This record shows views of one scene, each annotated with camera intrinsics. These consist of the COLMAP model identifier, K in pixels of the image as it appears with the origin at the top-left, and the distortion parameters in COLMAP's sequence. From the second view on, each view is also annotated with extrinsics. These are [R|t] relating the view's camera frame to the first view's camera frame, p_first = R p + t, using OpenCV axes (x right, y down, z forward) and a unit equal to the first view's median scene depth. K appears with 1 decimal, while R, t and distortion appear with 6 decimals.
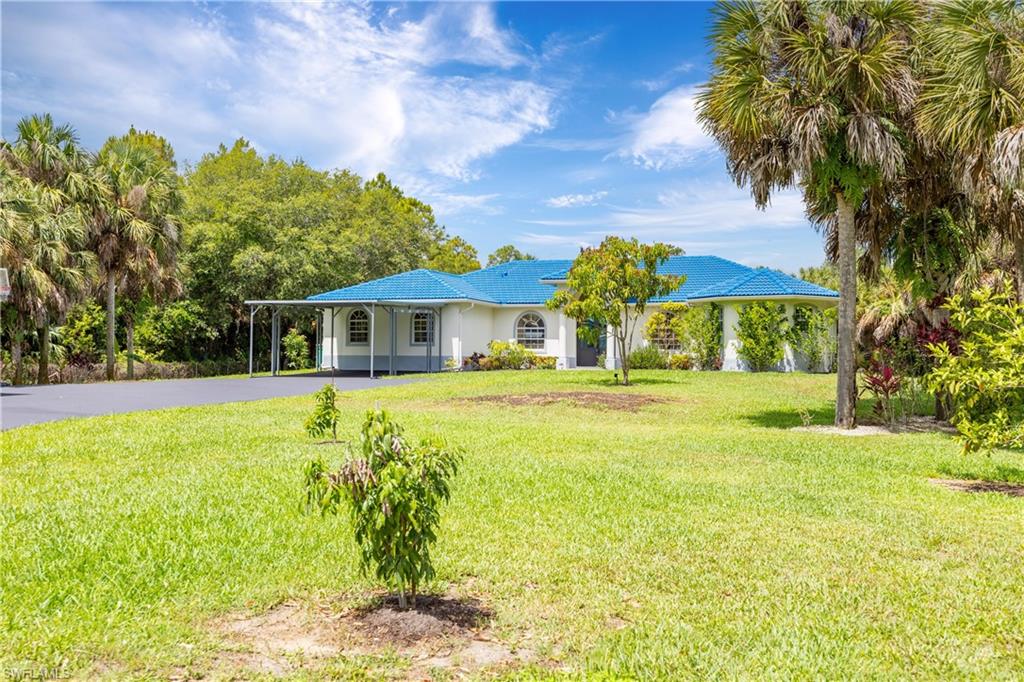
lens RADIAL K [[962.1, 0, 512.0], [0, 962.1, 341.0], [0, 0, 1]] dist [-0.001661, -0.002226]
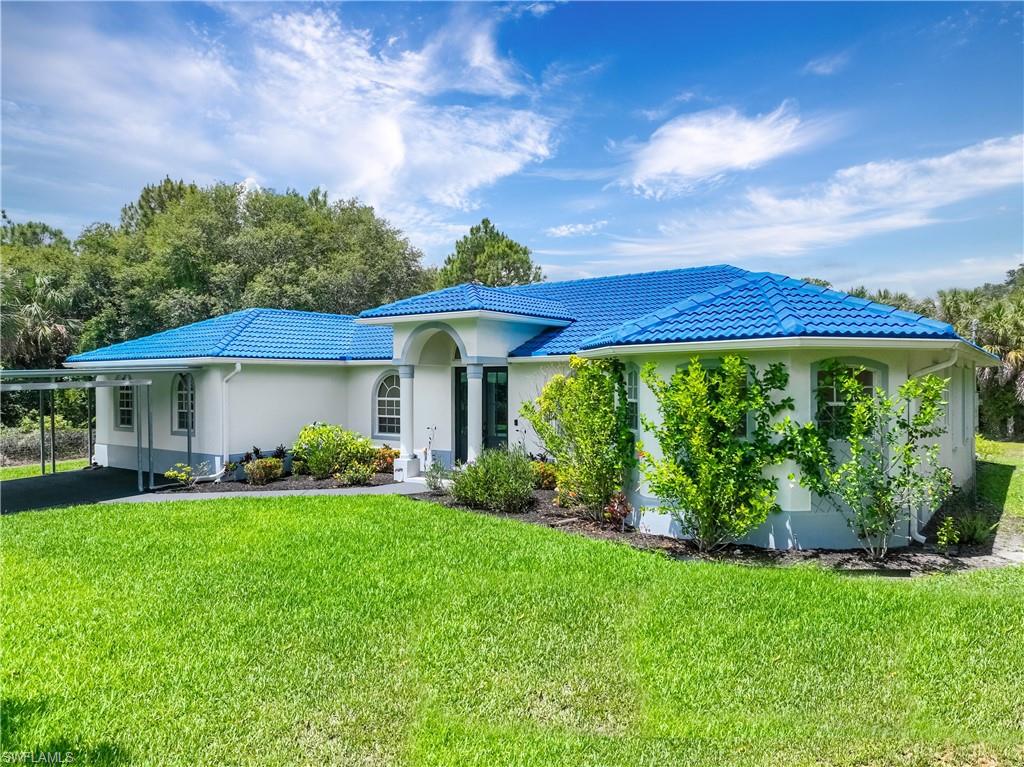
lens RADIAL K [[711.7, 0, 512.0], [0, 711.7, 383.5], [0, 0, 1]] dist [0.023715, 0.000568]
pose [[0.962796, -0.011618, -0.269979, 0.224225], [0.018029, 0.999611, 0.021278, -0.032912], [0.269627, -0.025354, 0.962631, 0.621358]]
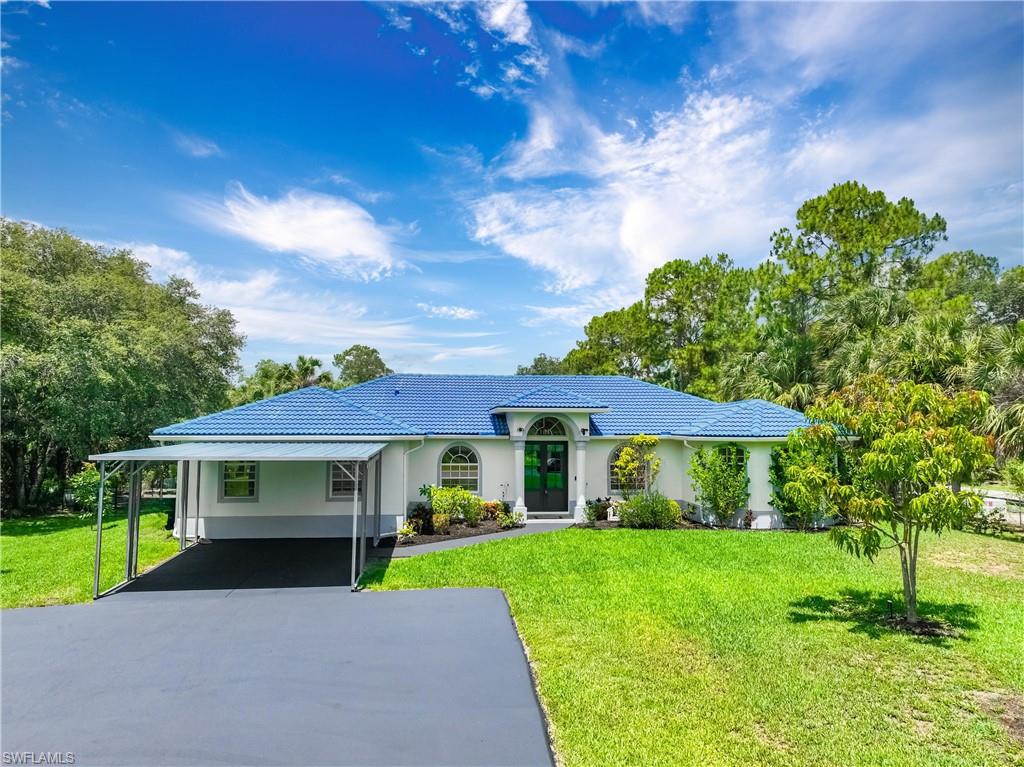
lens RADIAL K [[711.7, 0, 512.0], [0, 711.7, 383.5], [0, 0, 1]] dist [0.023715, 0.000568]
pose [[0.895188, 0.021101, 0.445189, -0.218515], [-0.002657, 0.999114, -0.042012, -0.059297], [-0.445681, 0.036426, 0.894451, 0.467063]]
